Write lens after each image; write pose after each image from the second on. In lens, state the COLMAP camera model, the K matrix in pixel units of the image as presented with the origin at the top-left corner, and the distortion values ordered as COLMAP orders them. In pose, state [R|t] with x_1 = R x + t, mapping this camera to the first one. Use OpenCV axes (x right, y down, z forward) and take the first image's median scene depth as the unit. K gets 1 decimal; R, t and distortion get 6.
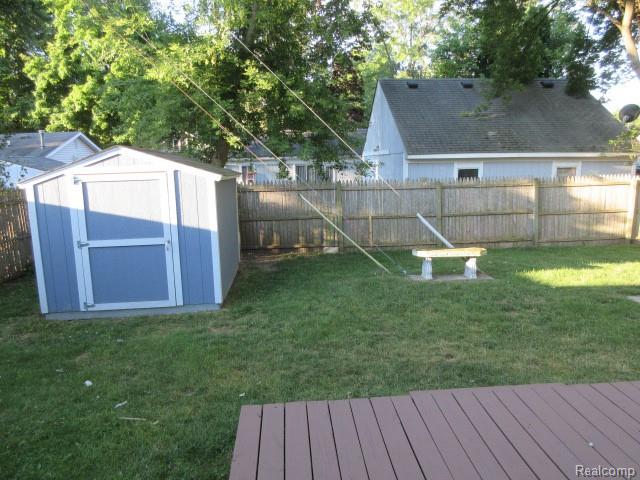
lens RADIAL K [[465.8, 0, 315.8], [0, 465.8, 236.1], [0, 0, 1]] dist [0.000683, -0.003461]
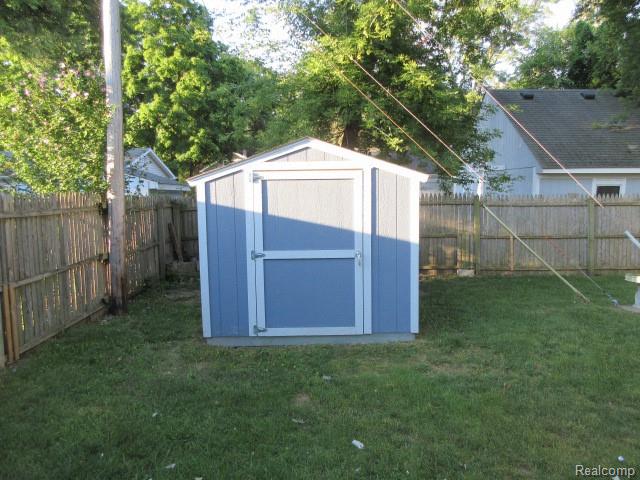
lens RADIAL K [[465.8, 0, 315.8], [0, 465.8, 236.1], [0, 0, 1]] dist [0.000683, -0.003461]
pose [[0.997477, 0.023465, -0.067004, -0.336434], [-0.026969, 0.998290, -0.051871, 0.023845], [0.065672, 0.053547, 0.996403, 0.176752]]
